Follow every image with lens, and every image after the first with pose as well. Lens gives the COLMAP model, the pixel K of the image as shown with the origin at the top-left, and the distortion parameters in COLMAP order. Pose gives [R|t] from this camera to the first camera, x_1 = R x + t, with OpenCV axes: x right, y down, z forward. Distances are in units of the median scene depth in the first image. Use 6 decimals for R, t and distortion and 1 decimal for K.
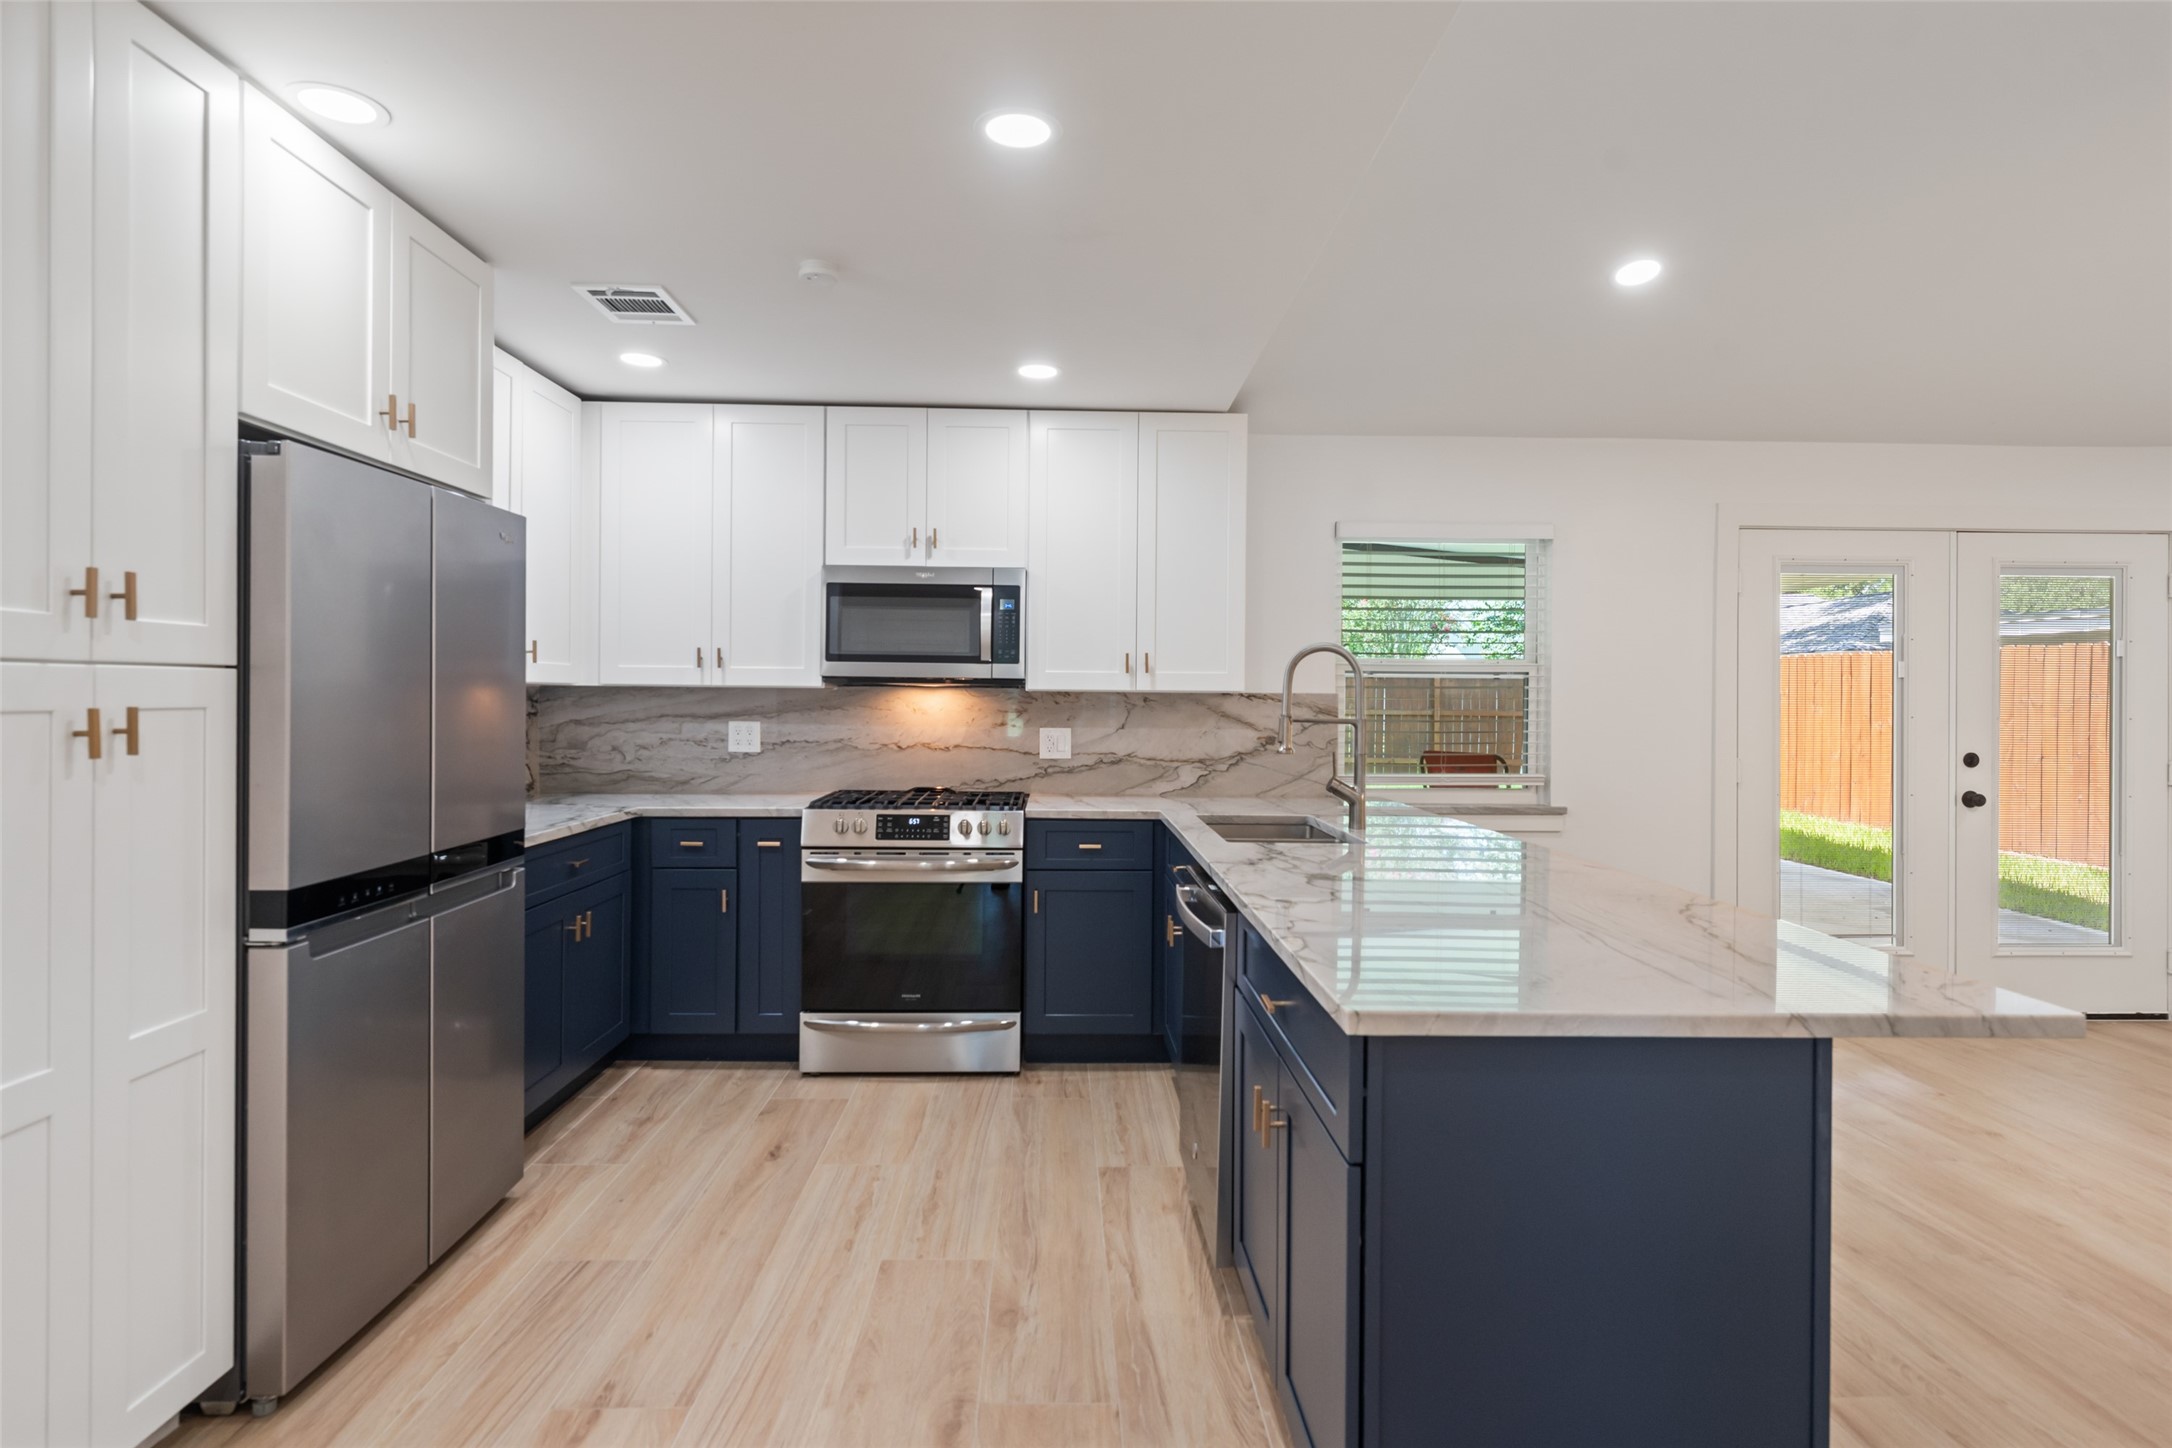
lens RADIAL K [[1141.8, 0, 1076.3], [0, 1141.8, 697.4], [0, 0, 1]] dist [0.002312, 0.000436]
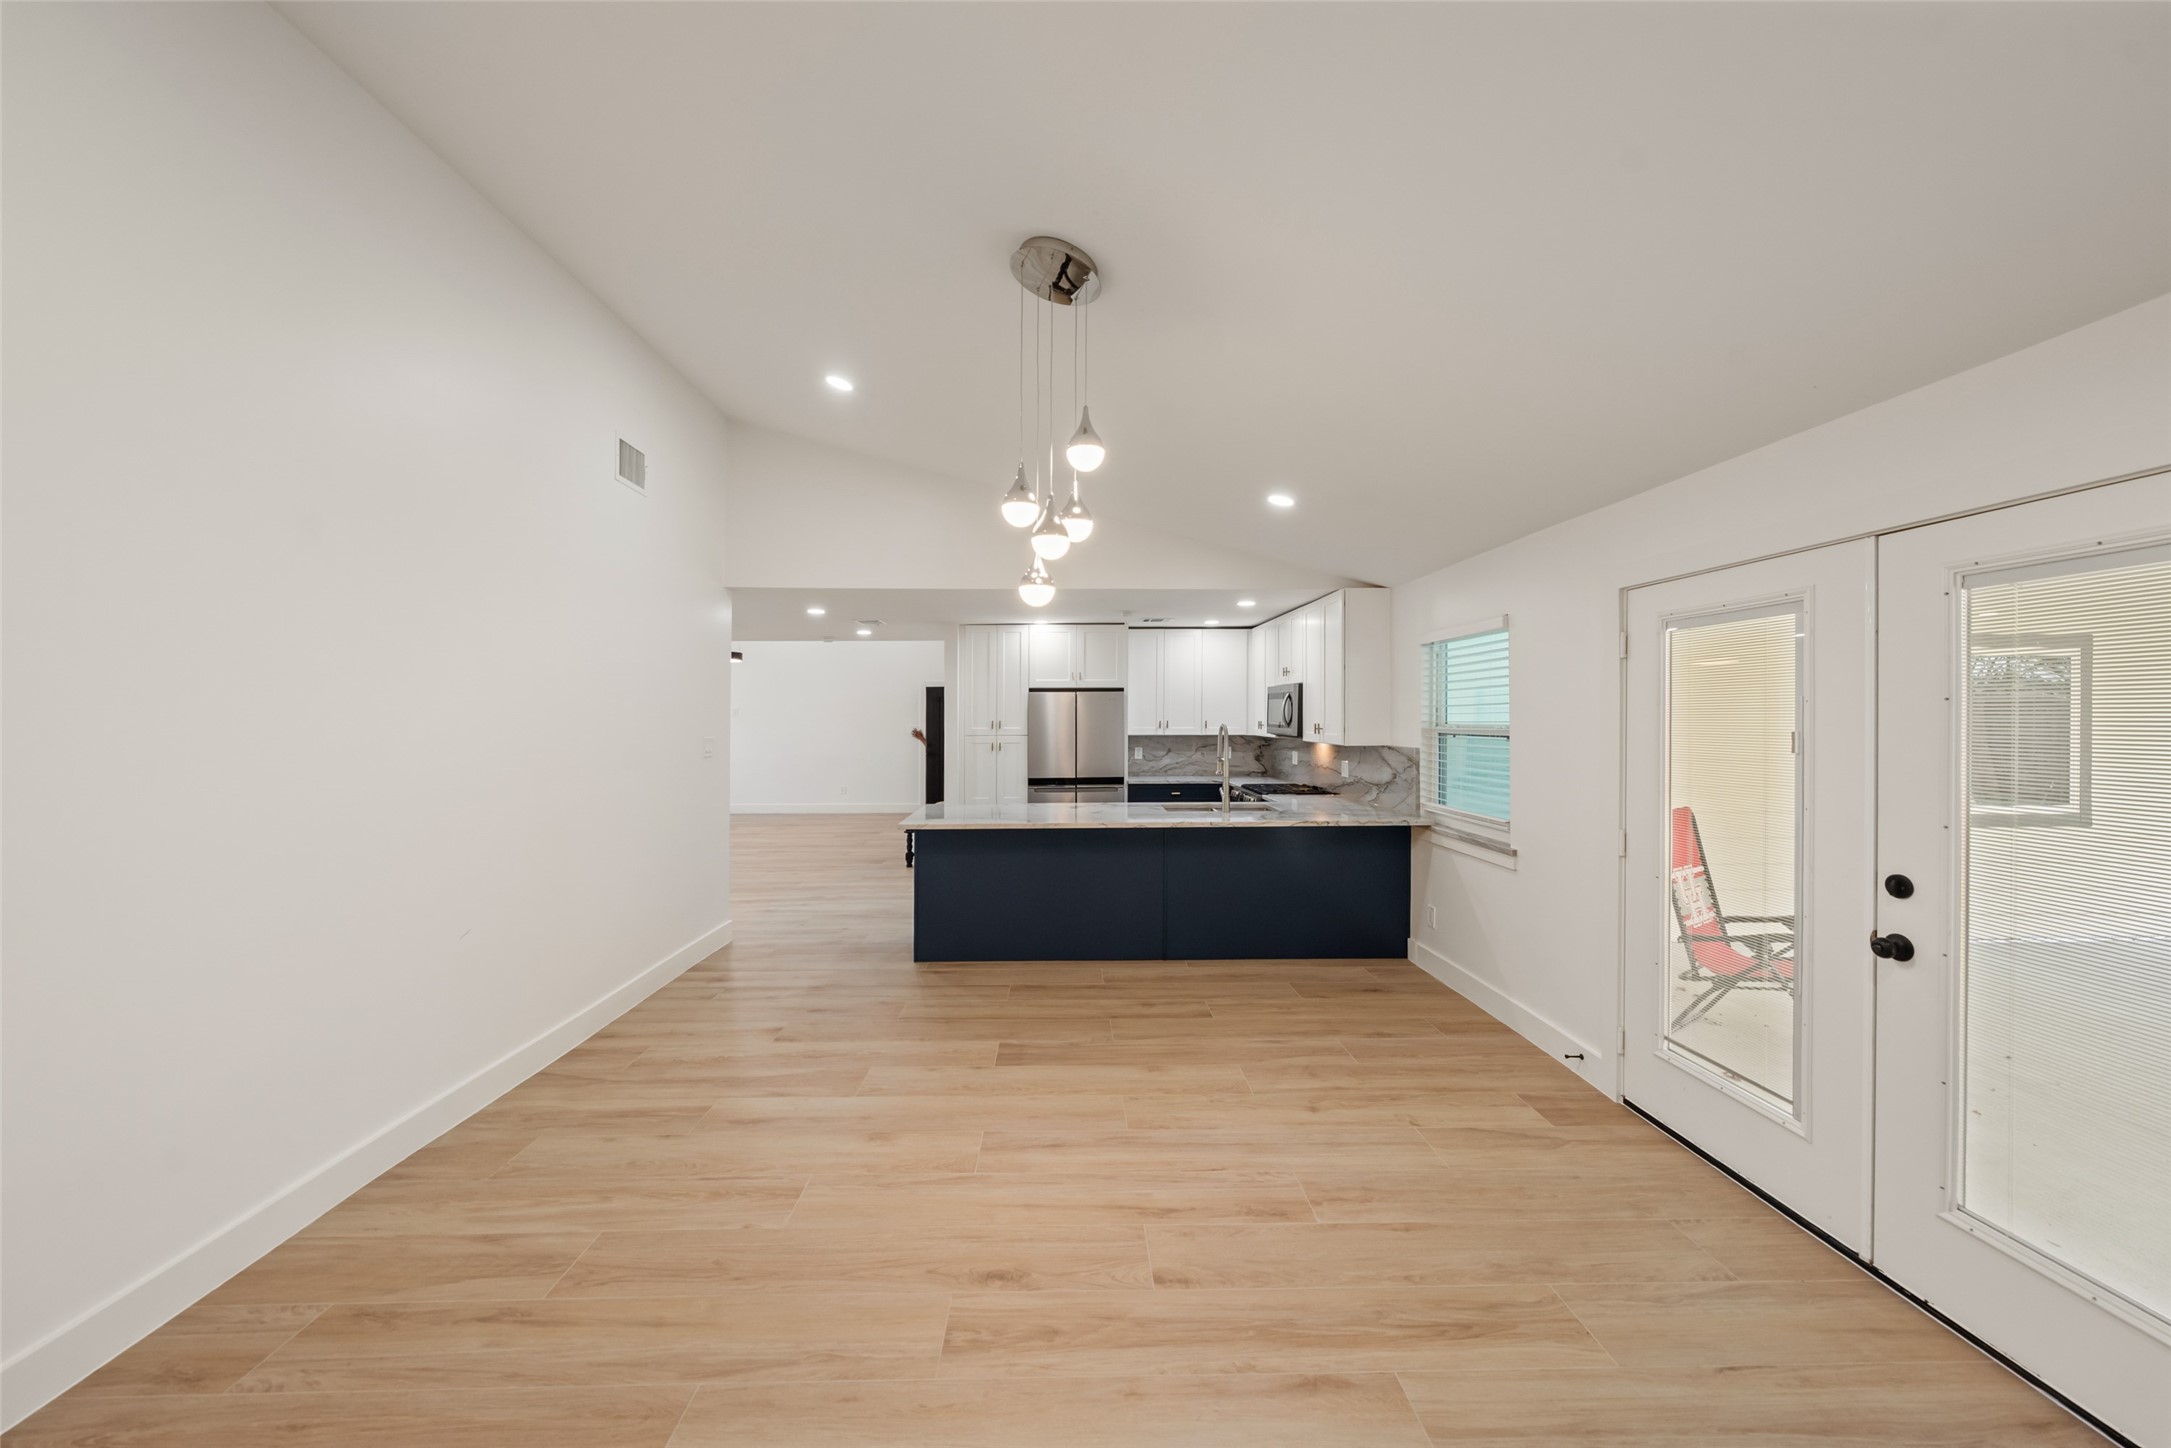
lens RADIAL K [[752.6, 0, 1085.5], [0, 752.6, 724.0], [0, 0, 1]] dist [-0.002064, 0.000069]
pose [[0.002181, 0.002069, -0.999995, 1.236815], [0.002687, 0.999994, 0.002075, -0.039151], [0.999994, -0.002692, 0.002175, 0.561828]]
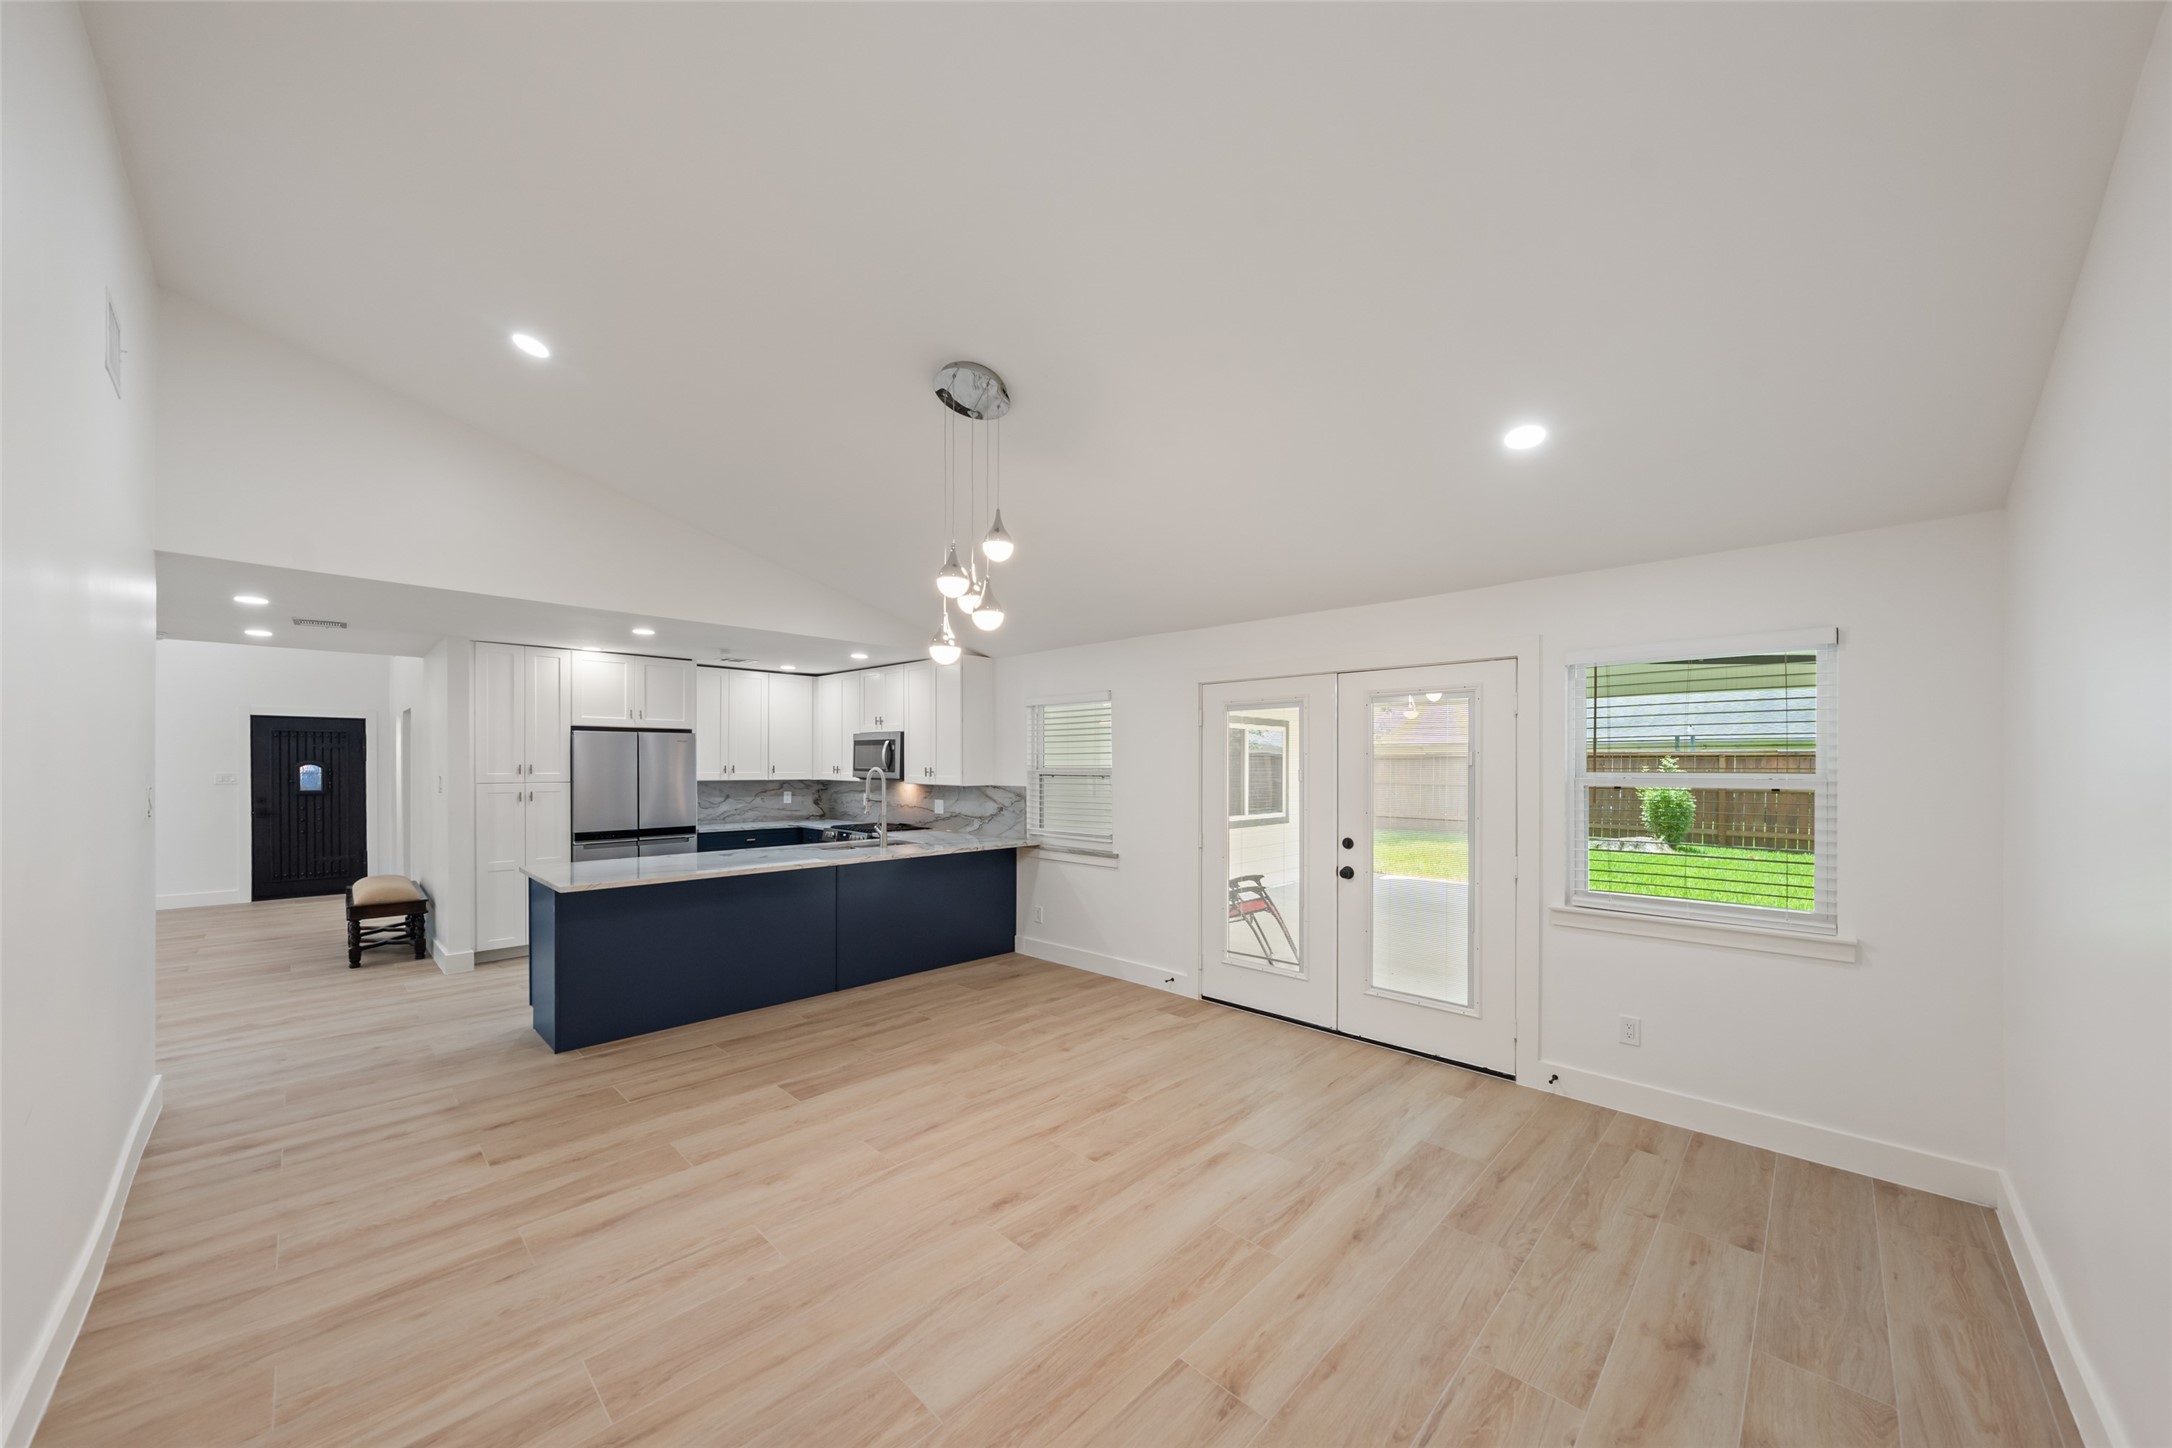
lens RADIAL K [[757.7, 0, 1078.1], [0, 757.7, 770.7], [0, 0, 1]] dist [-0.001585, -0.000079]
pose [[0.693746, 0.000361, -0.720220, 1.236513], [0.002729, 0.999991, 0.003129, -0.034125], [0.720215, -0.004136, 0.693739, 0.166972]]
